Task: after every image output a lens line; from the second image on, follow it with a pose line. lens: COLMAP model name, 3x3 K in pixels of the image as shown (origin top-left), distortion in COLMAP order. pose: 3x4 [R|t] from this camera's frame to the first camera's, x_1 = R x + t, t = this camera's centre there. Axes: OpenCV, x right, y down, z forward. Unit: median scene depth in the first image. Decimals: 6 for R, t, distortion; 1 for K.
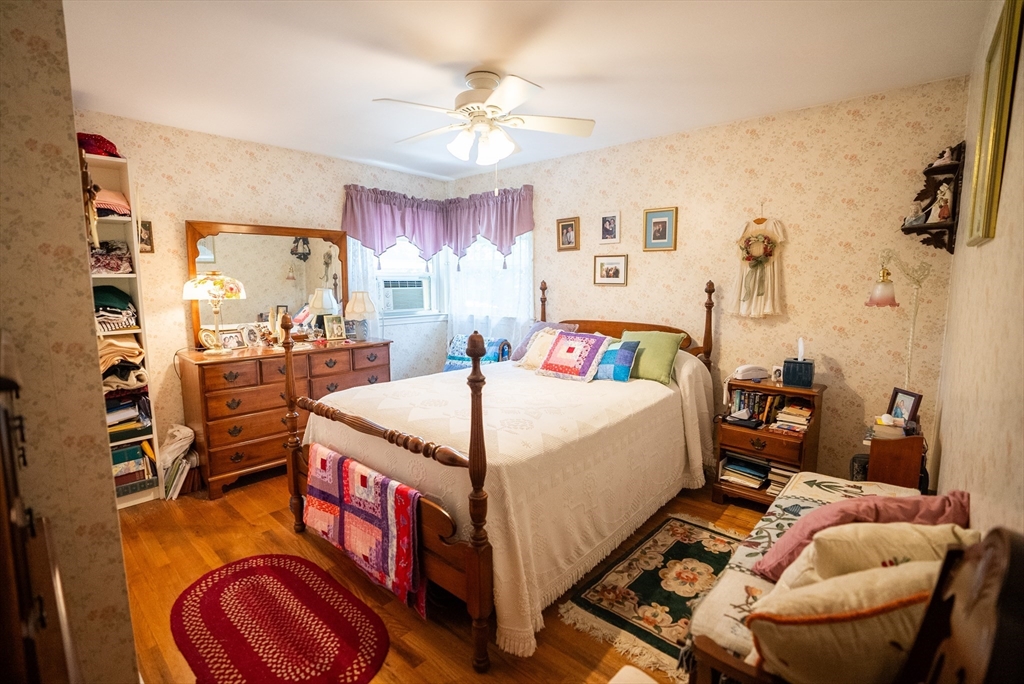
lens RADIAL K [[479.8, 0, 507.0], [0, 479.8, 339.0], [0, 0, 1]] dist [-0.078262, 0.038335]
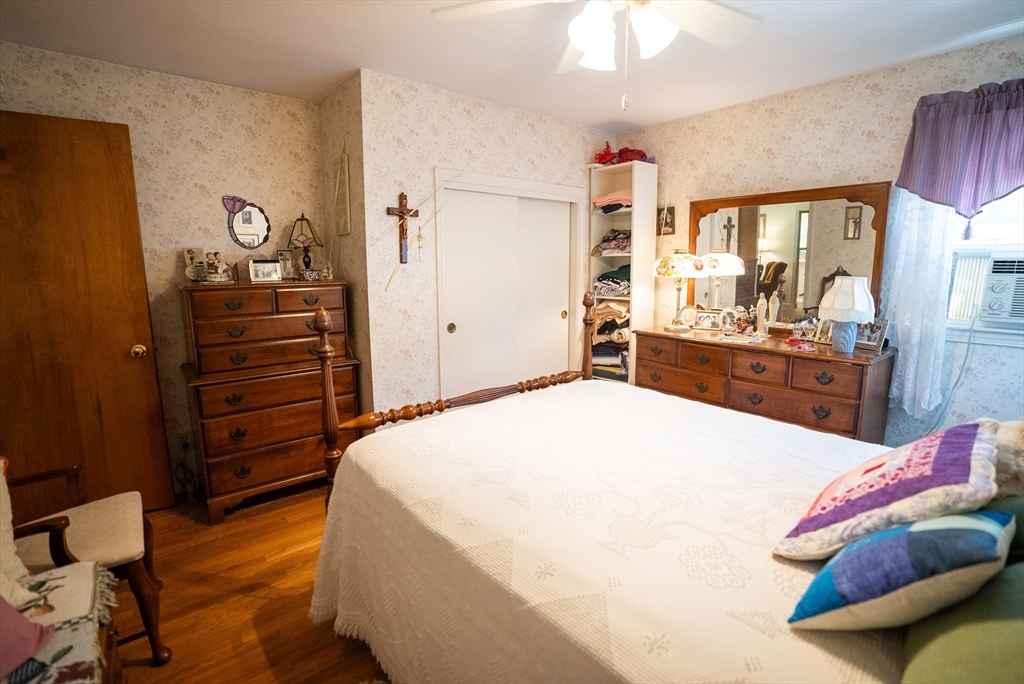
lens RADIAL K [[479.8, 0, 507.0], [0, 479.8, 339.0], [0, 0, 1]] dist [-0.078262, 0.038335]
pose [[-0.153800, 0.163306, -0.974513, 0.508791], [-0.111982, 0.977013, 0.181399, -0.104420], [0.981736, 0.137027, -0.131978, 0.832525]]
